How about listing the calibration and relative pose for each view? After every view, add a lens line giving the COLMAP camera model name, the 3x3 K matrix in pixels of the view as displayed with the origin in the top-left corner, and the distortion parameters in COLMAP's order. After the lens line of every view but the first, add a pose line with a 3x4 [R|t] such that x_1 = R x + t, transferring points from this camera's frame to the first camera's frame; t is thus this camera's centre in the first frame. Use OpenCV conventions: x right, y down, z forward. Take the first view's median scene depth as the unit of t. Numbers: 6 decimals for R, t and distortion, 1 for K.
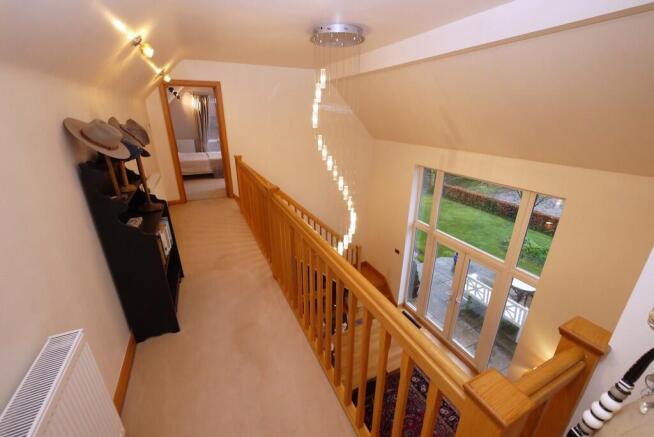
lens RADIAL K [[273.9, 0, 327.0], [0, 273.9, 218.5], [0, 0, 1]] dist [-0.019419, 0.001295]
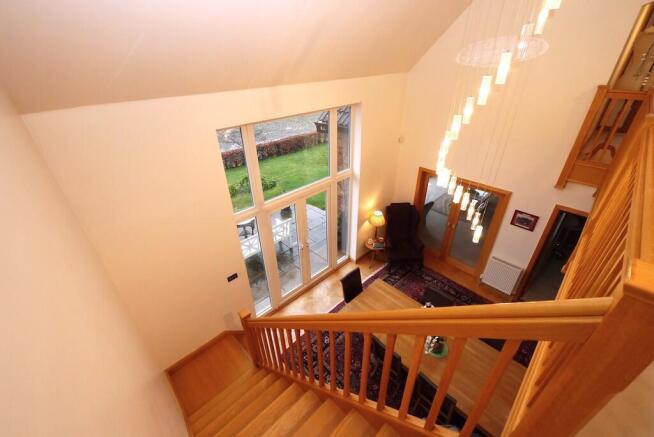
lens RADIAL K [[273.9, 0, 327.0], [0, 273.9, 218.5], [0, 0, 1]] dist [-0.019419, 0.001295]
pose [[-0.316154, -0.467086, 0.825759, -0.319510], [0.380384, 0.734967, 0.561366, -0.299273], [-0.869111, 0.491584, -0.054691, 0.926841]]
